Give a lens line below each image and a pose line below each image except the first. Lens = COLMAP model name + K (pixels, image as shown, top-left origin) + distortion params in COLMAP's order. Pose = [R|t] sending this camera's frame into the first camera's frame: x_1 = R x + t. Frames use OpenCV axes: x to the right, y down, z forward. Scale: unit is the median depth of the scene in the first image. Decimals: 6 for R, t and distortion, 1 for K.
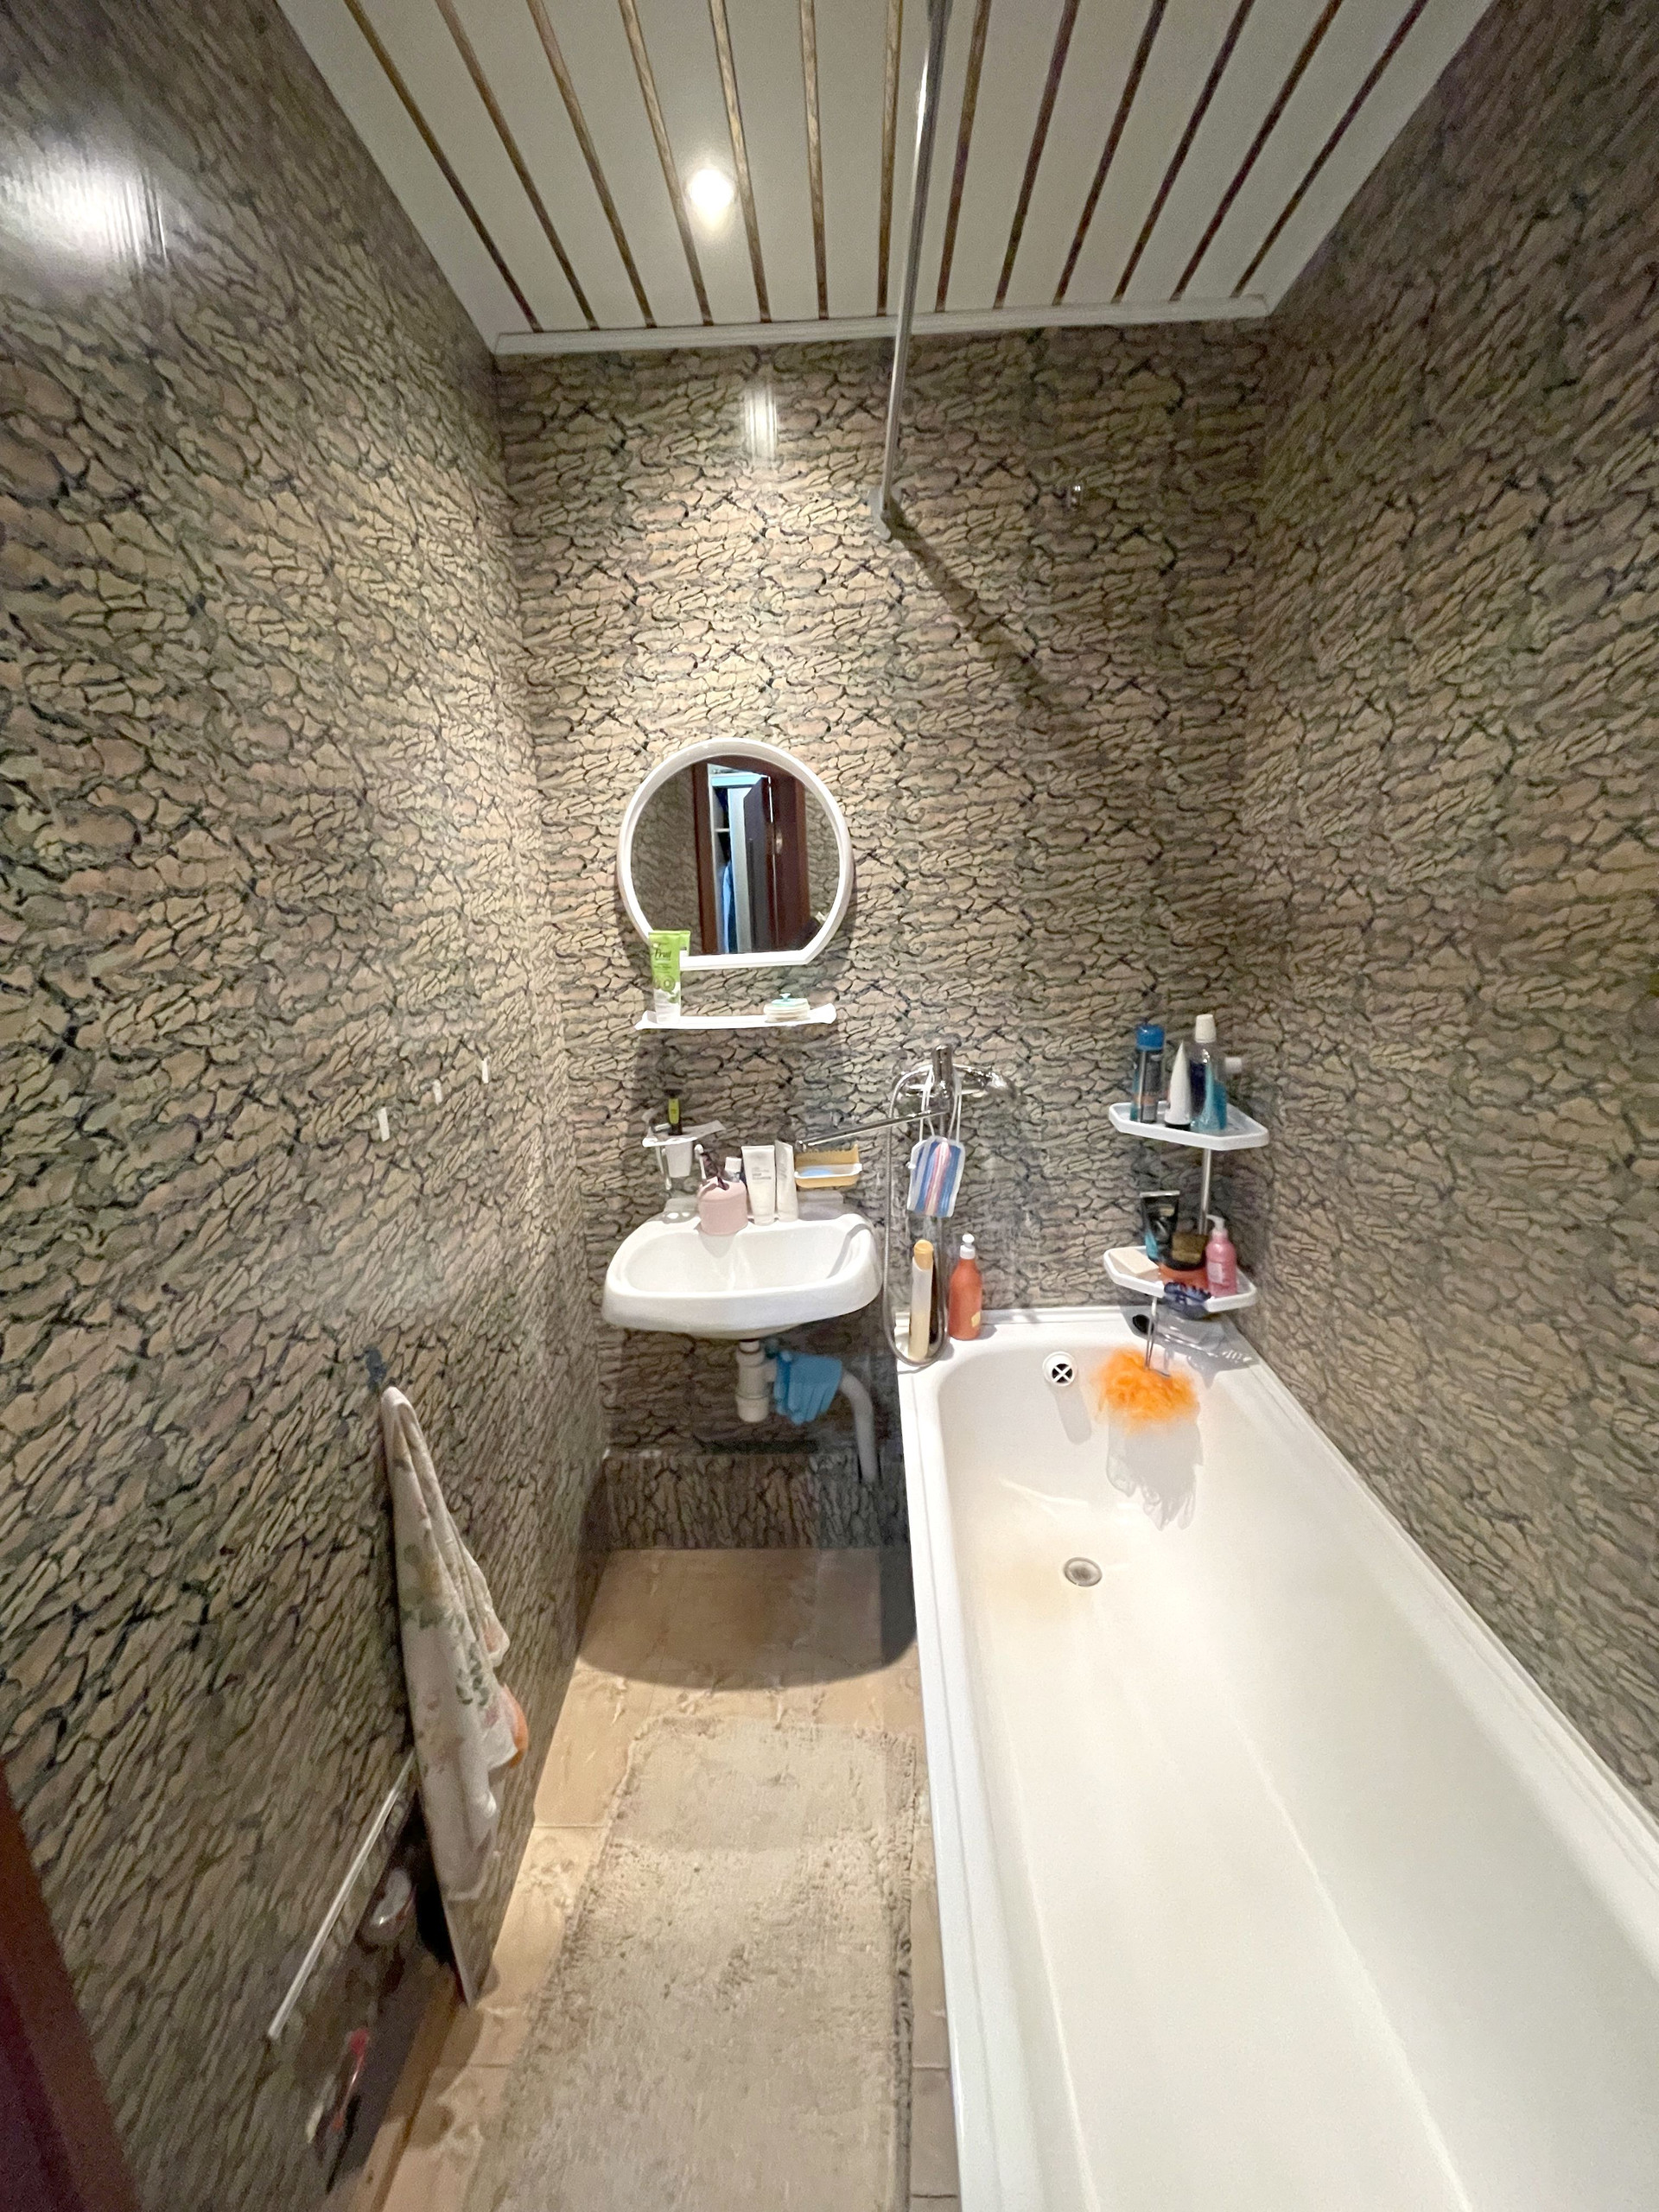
lens RADIAL K [[917.7, 0, 821.1], [0, 917.7, 1106.1], [0, 0, 1]] dist [-0.002072, -0.000028]
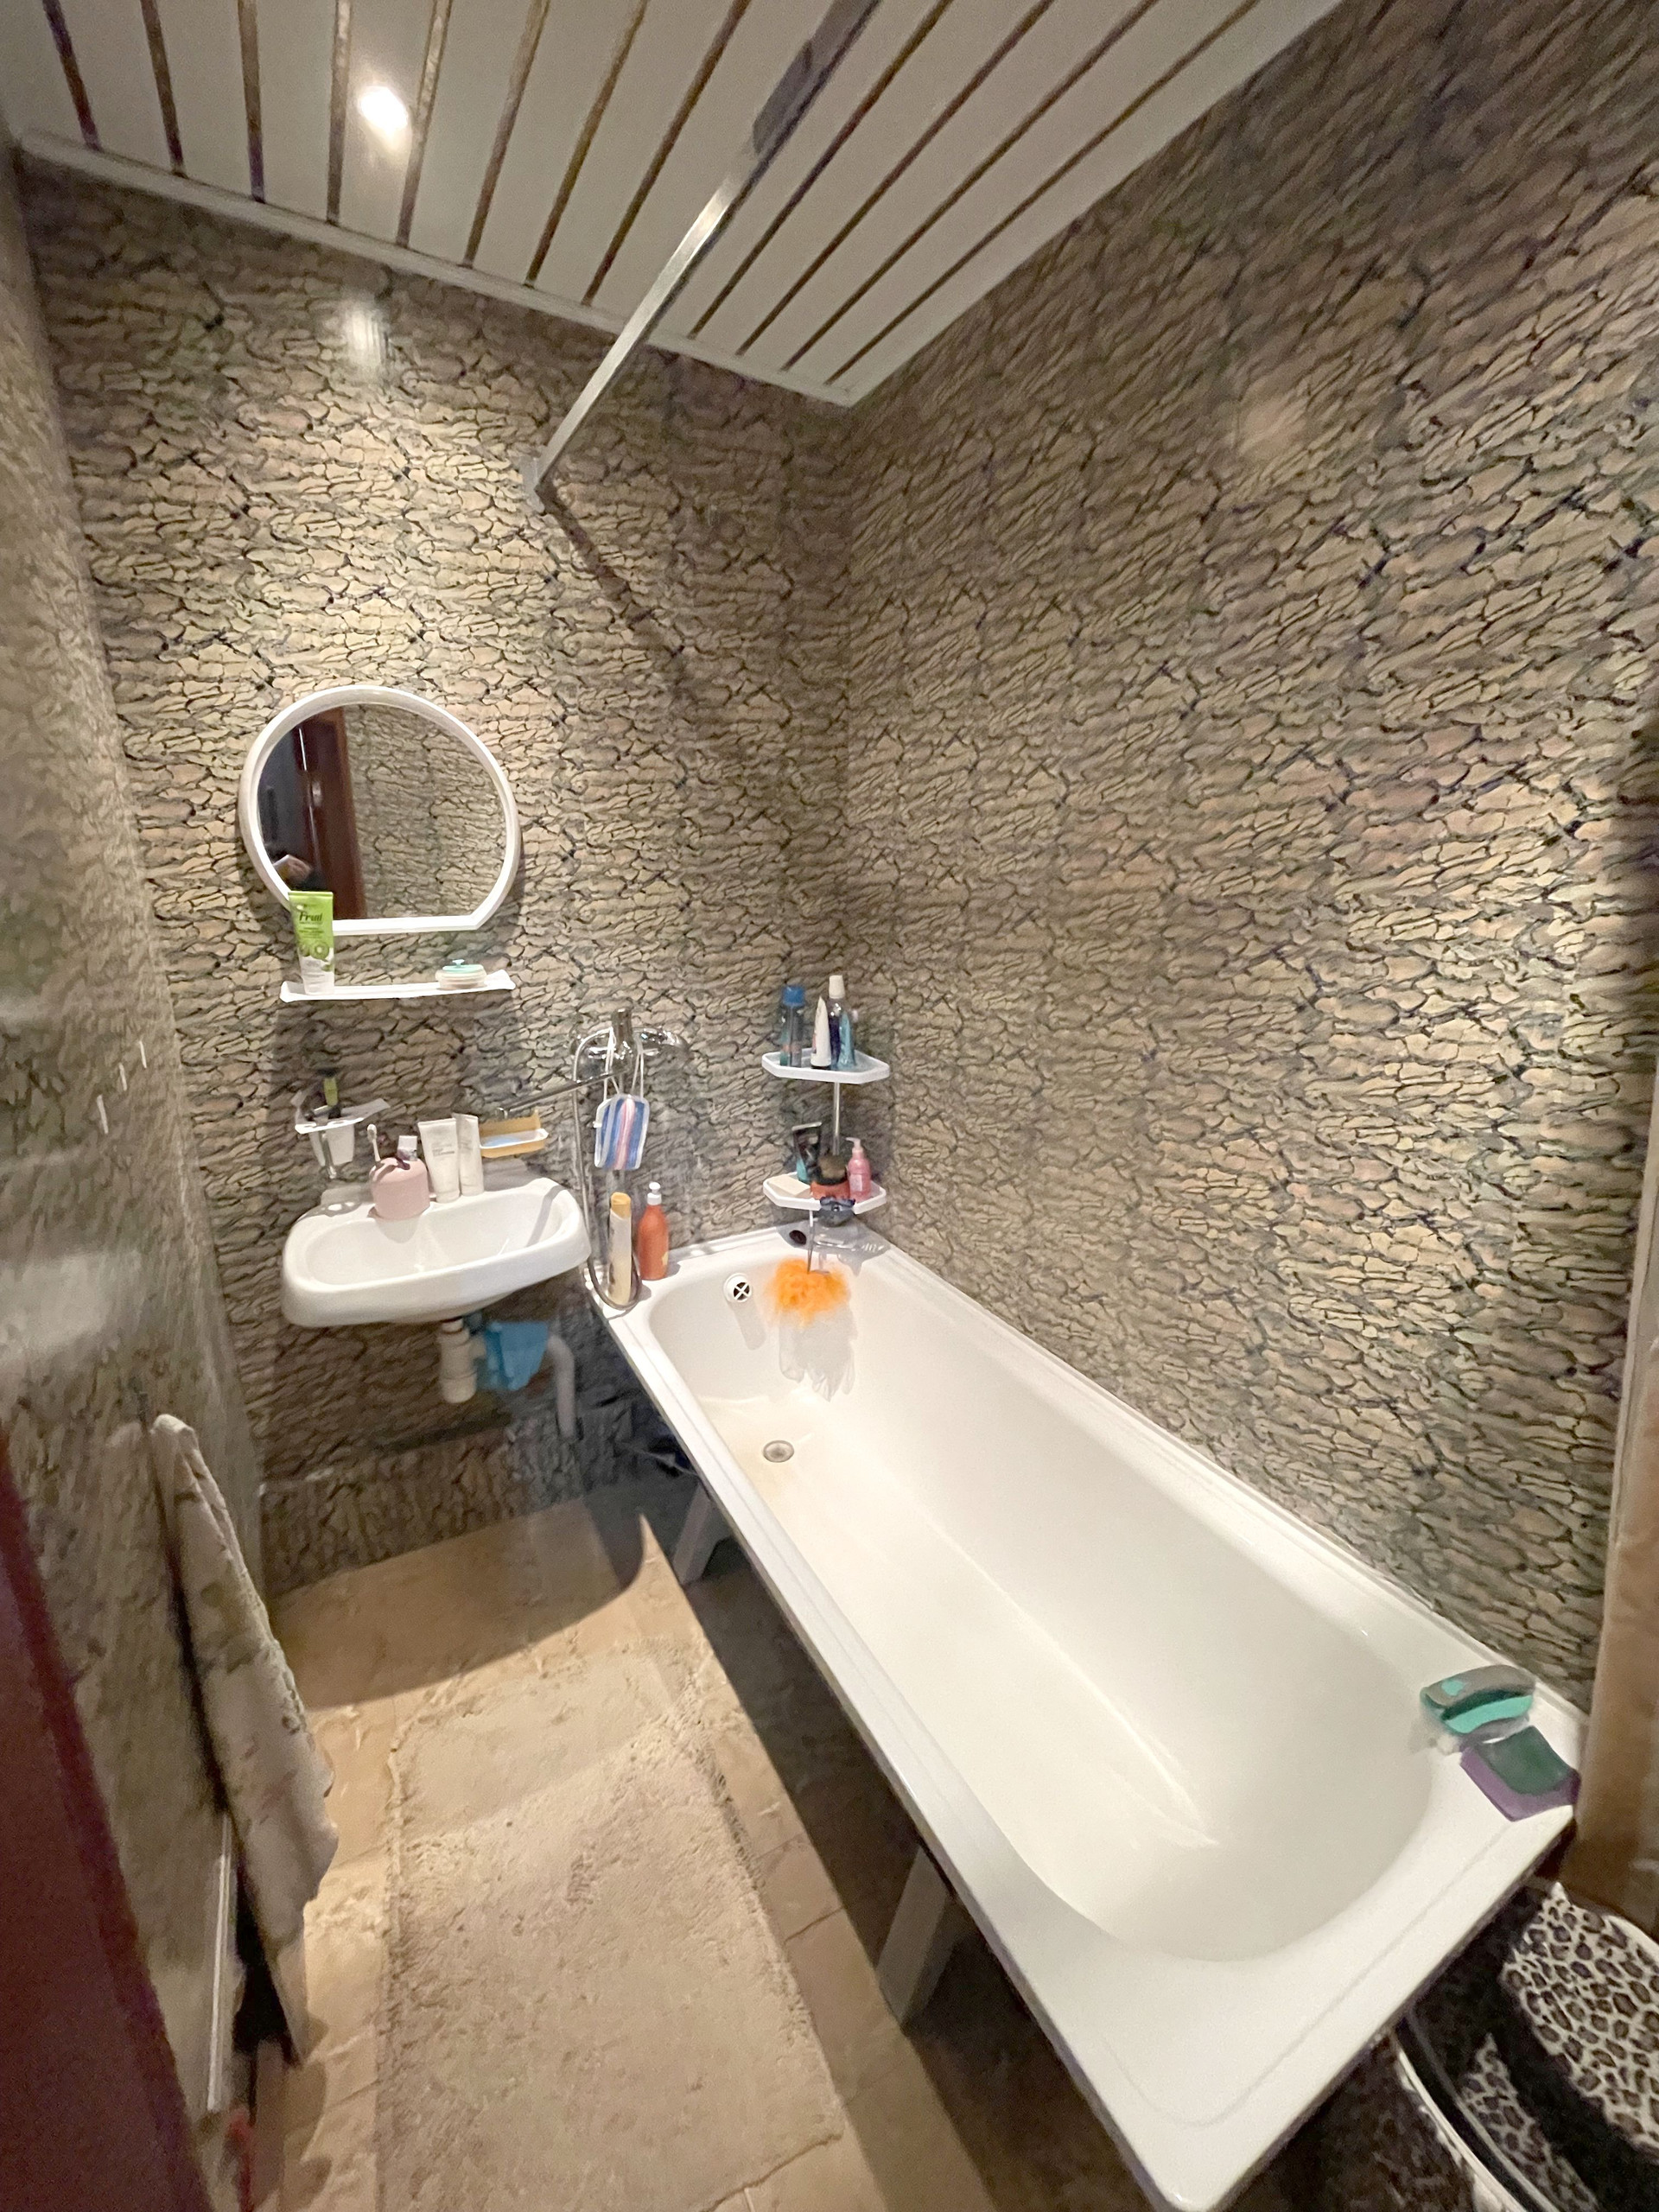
lens RADIAL K [[917.7, 0, 846.7], [0, 917.7, 1109.5], [0, 0, 1]] dist [-0.002072, -0.000028]
pose [[0.844175, -0.093047, 0.527930, -0.230378], [0.076652, 0.995653, 0.052915, 0.015453], [-0.530559, -0.004203, 0.847638, -0.046276]]
